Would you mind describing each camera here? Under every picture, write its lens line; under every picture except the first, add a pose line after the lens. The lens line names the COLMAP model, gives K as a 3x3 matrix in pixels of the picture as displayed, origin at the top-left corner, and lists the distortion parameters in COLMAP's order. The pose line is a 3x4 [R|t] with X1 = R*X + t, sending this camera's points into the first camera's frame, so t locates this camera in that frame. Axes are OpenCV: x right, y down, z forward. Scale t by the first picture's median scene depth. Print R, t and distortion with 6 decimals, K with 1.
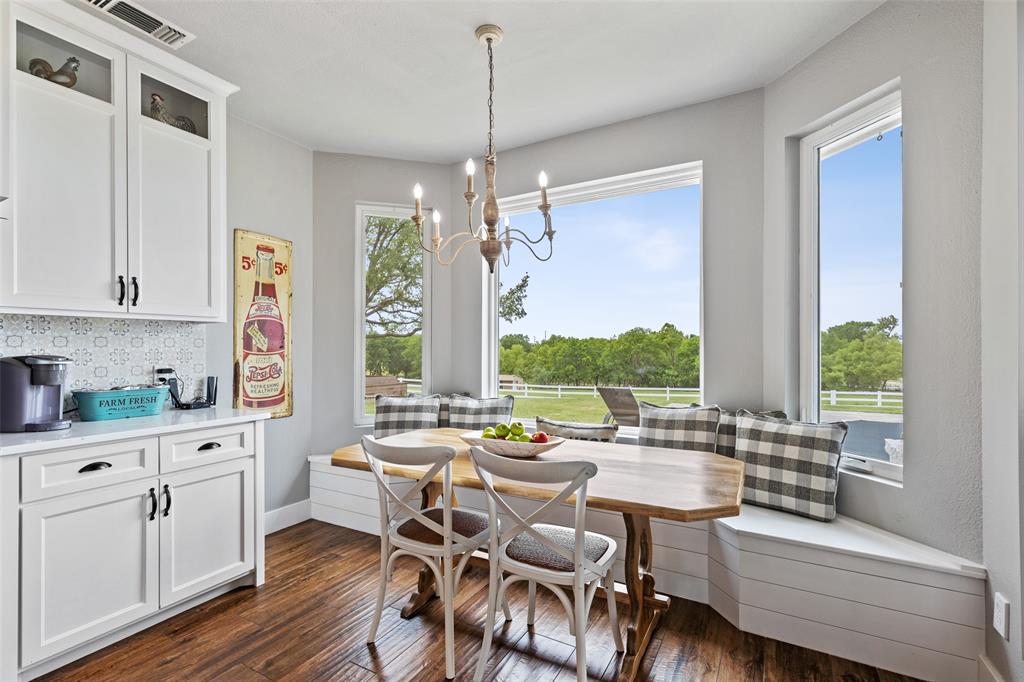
lens RADIAL K [[463.2, 0, 513.4], [0, 463.2, 350.1], [0, 0, 1]] dist [0.008774, -0.001793]
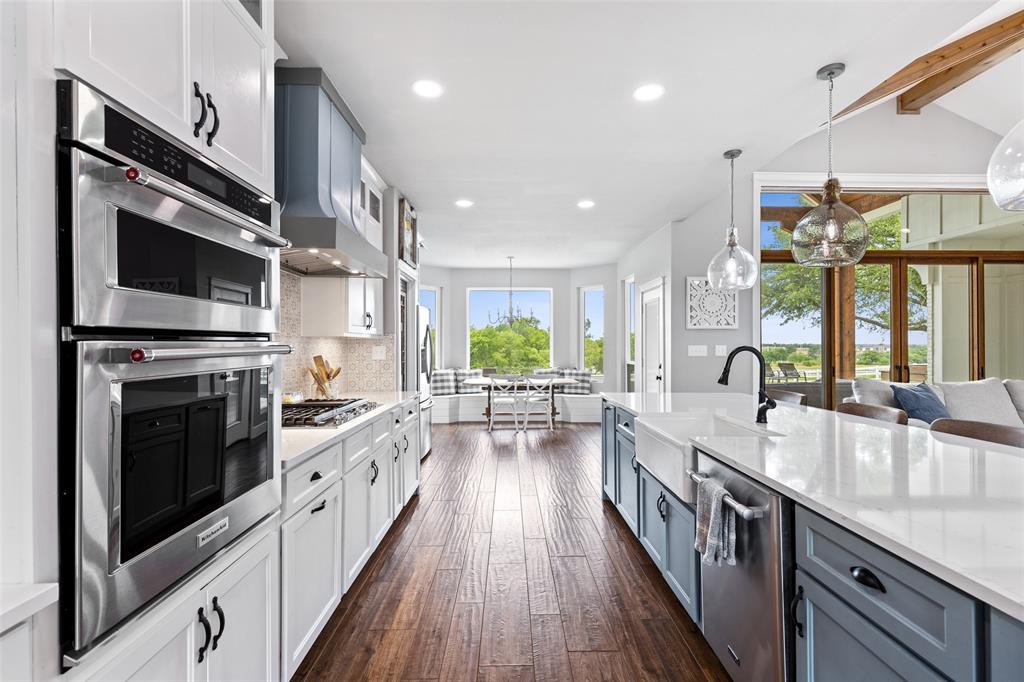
lens RADIAL K [[463.2, 0, 517.2], [0, 463.2, 344.0], [0, 0, 1]] dist [0.008774, -0.001793]
pose [[0.862003, 0.001866, 0.506900, -1.475619], [-0.000011, 0.999993, -0.003661, -0.029956], [-0.506903, 0.003150, 0.861997, -1.669458]]
